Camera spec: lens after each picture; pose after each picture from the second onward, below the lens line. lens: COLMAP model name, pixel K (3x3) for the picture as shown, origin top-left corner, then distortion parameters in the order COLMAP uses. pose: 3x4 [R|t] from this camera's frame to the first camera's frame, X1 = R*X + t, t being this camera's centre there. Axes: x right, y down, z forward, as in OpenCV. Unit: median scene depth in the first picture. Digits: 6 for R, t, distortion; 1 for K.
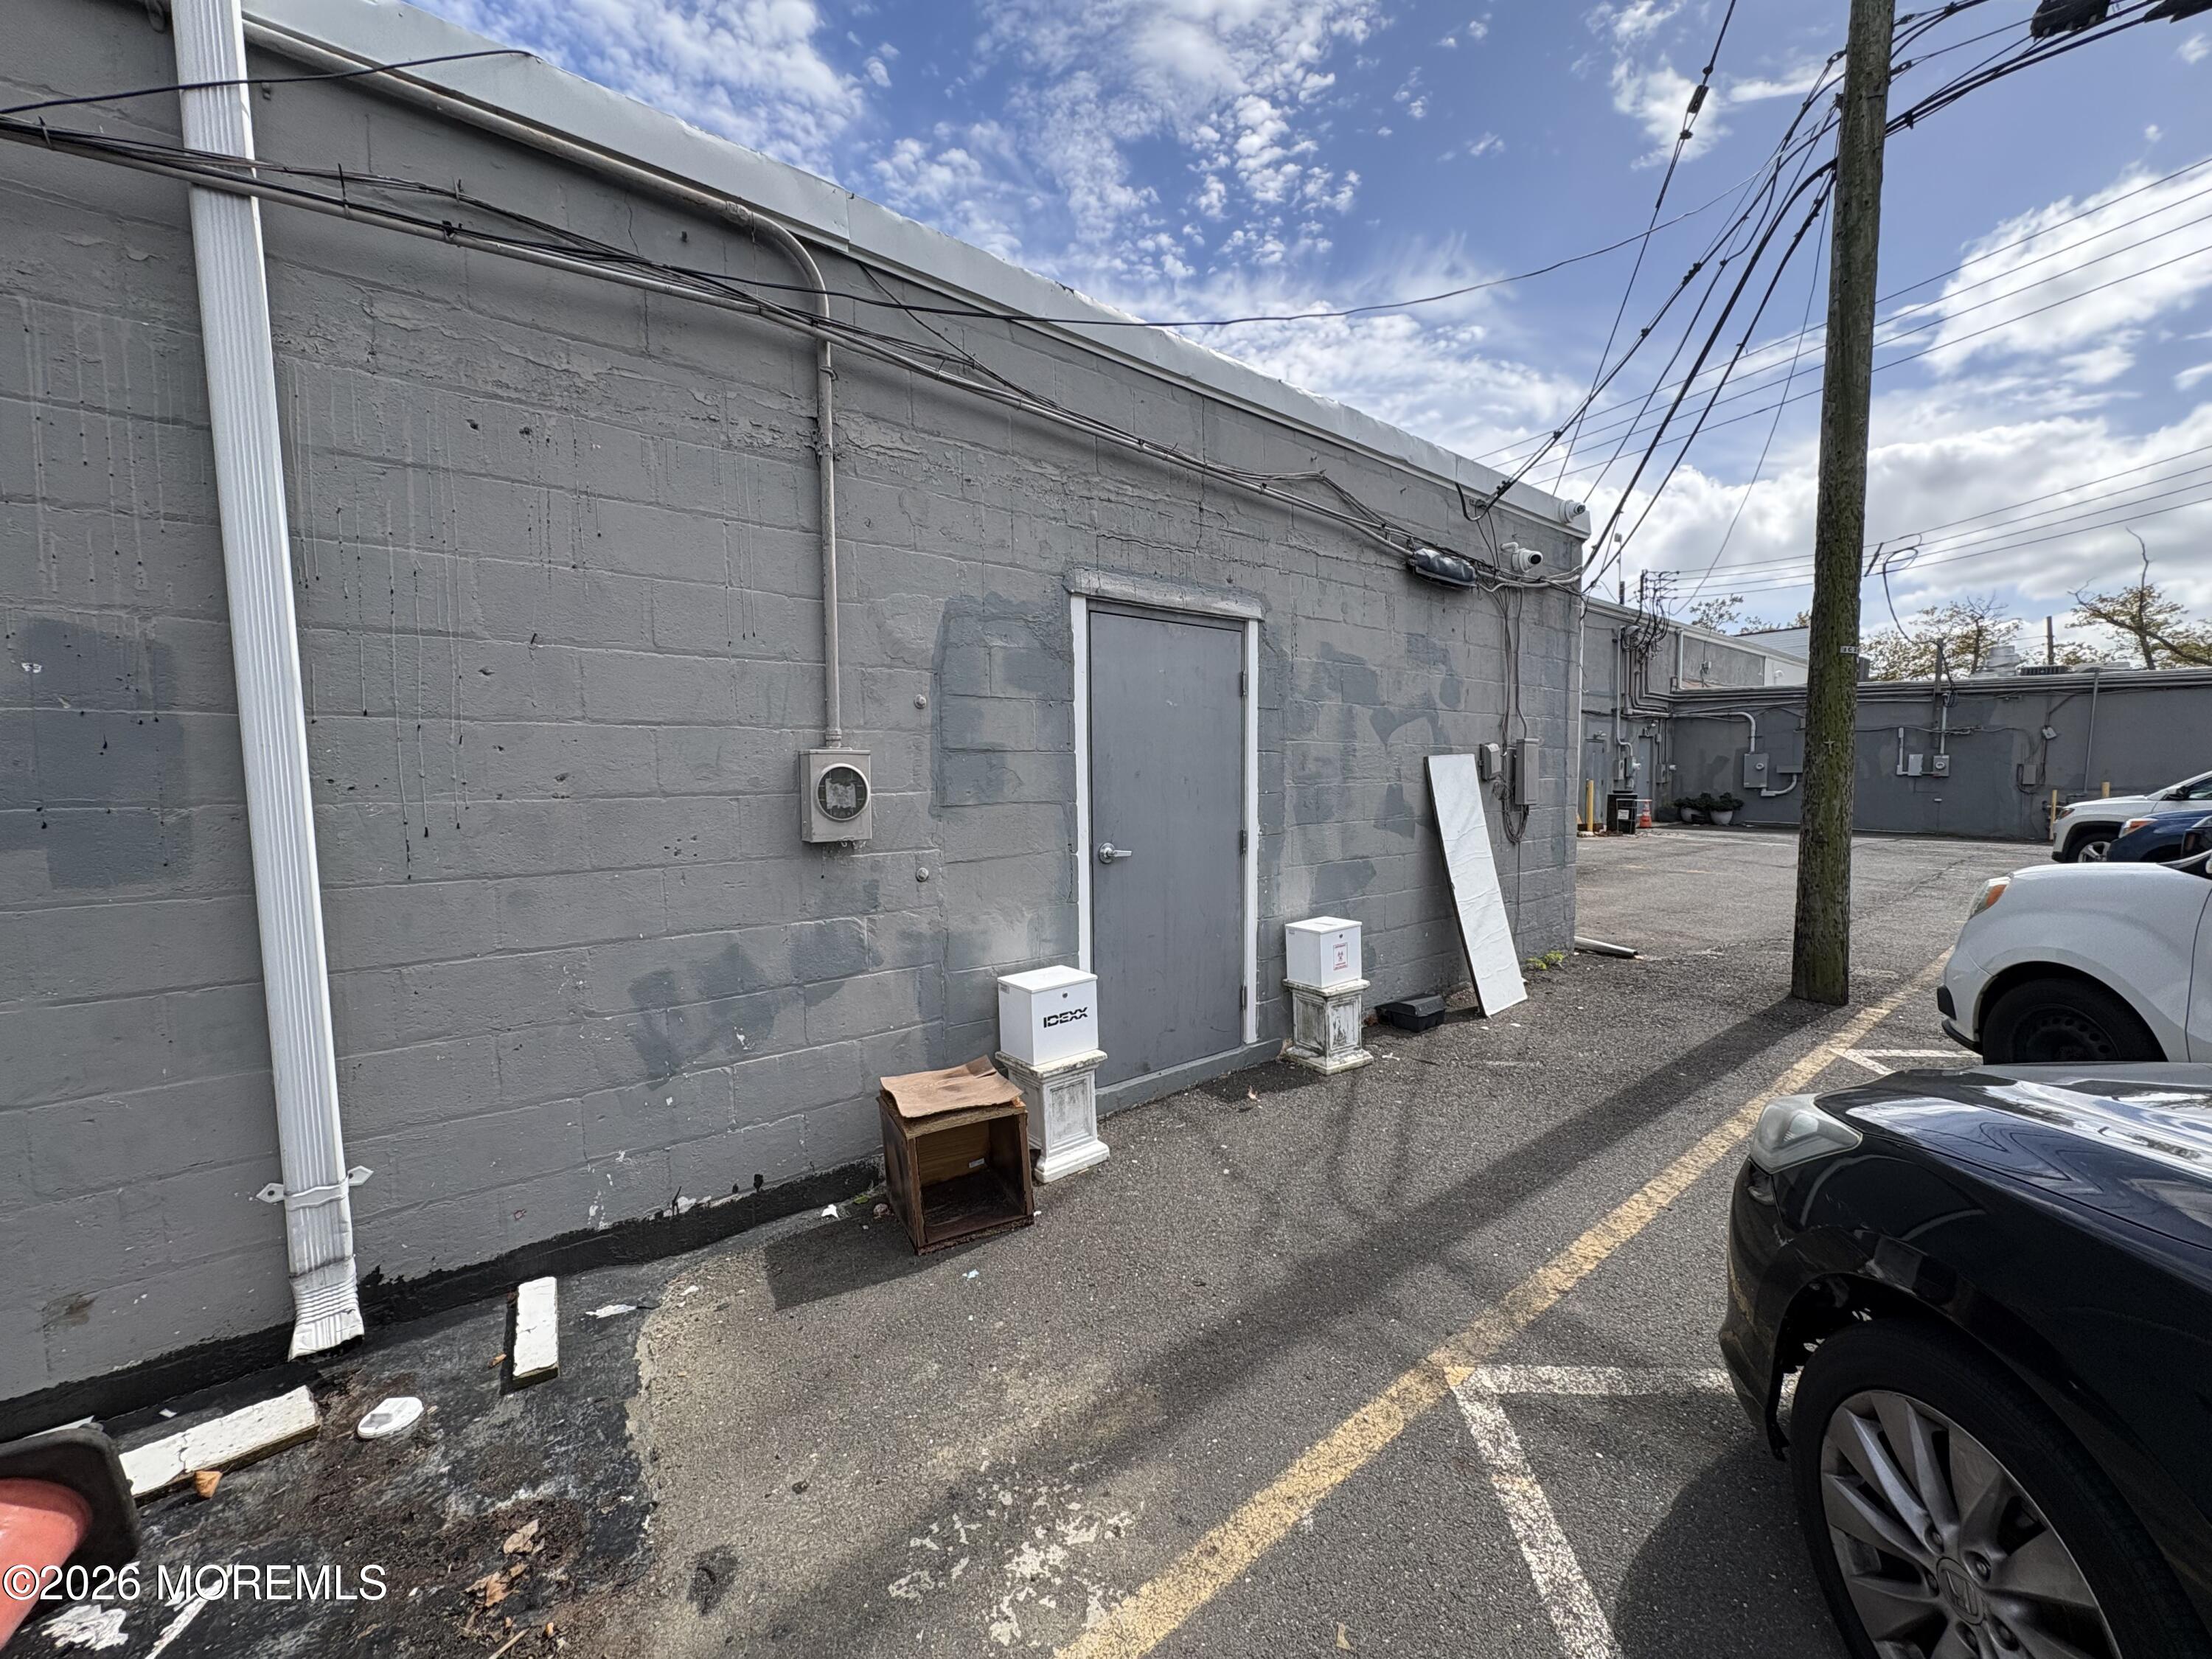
lens RADIAL K [[876.3, 0, 1094.0], [0, 876.3, 839.9], [0, 0, 1]] dist [0.001656, 0.000247]
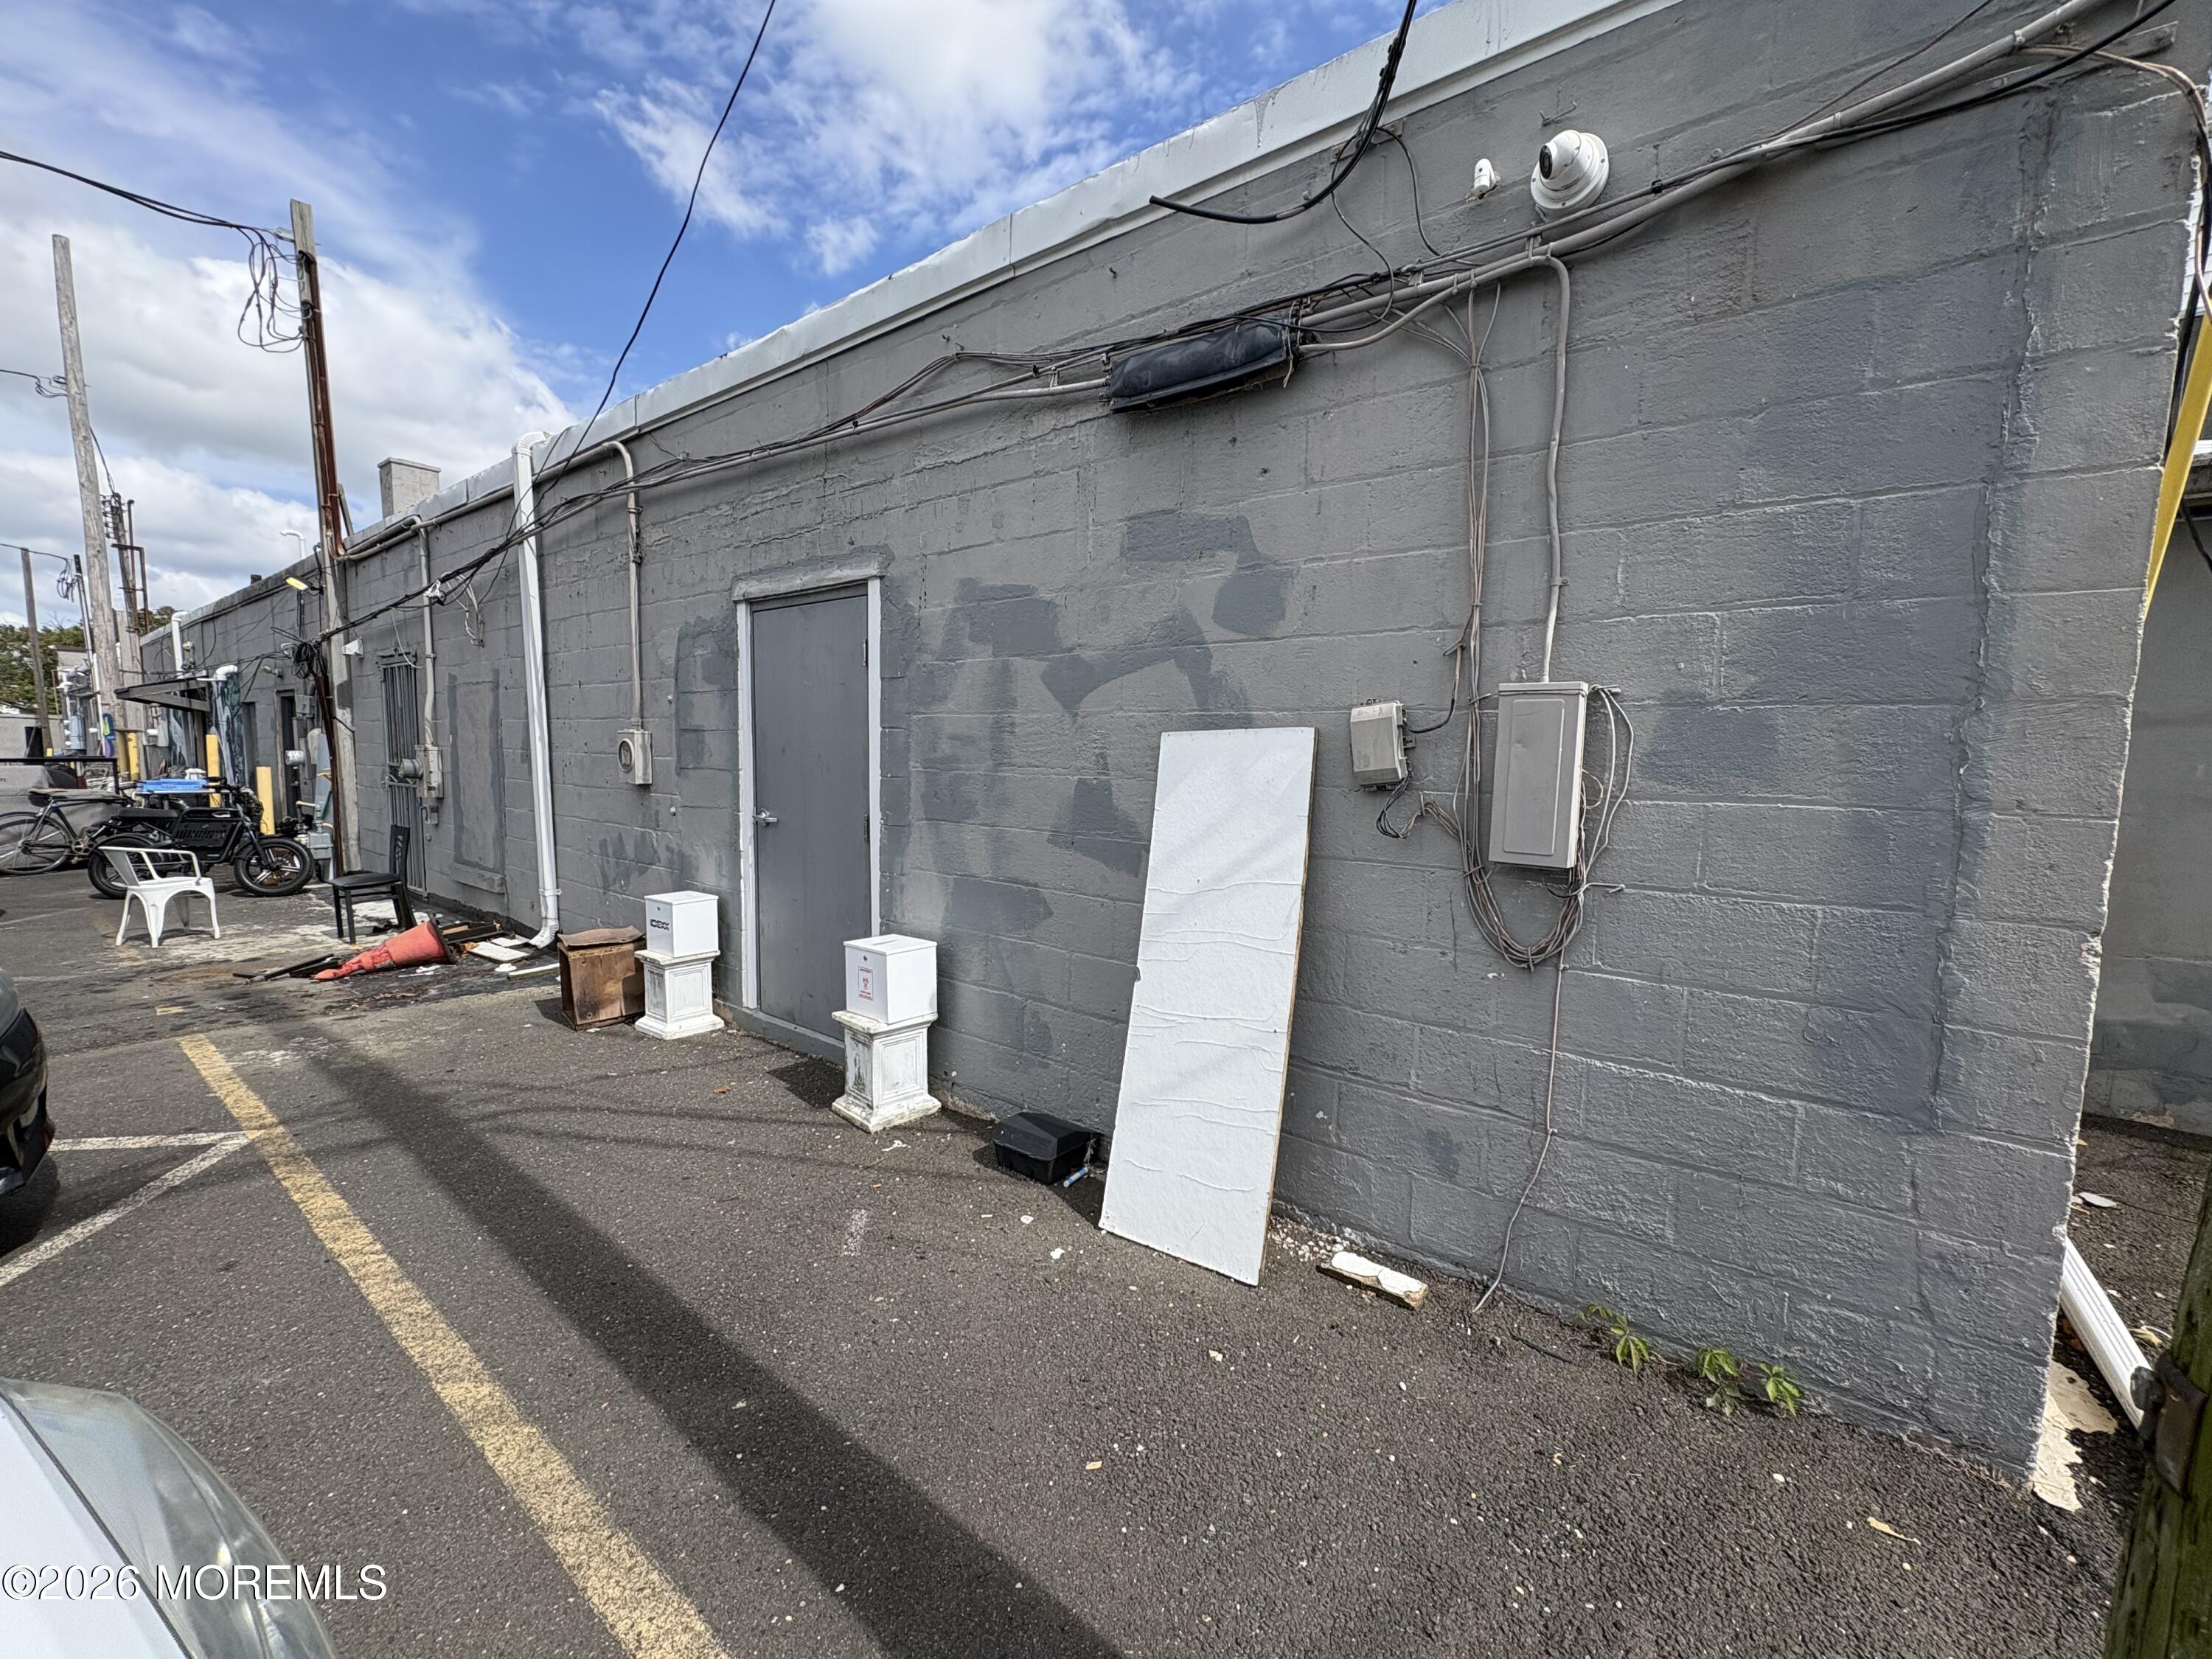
lens RADIAL K [[885.2, 0, 1120.2], [0, 885.2, 831.8], [0, 0, 1]] dist [0.004867, 0.000120]
pose [[0.235533, 0.109013, -0.965733, 1.147561], [-0.087308, 0.992045, 0.090689, -0.102883], [0.967937, 0.062956, 0.243177, 1.058600]]
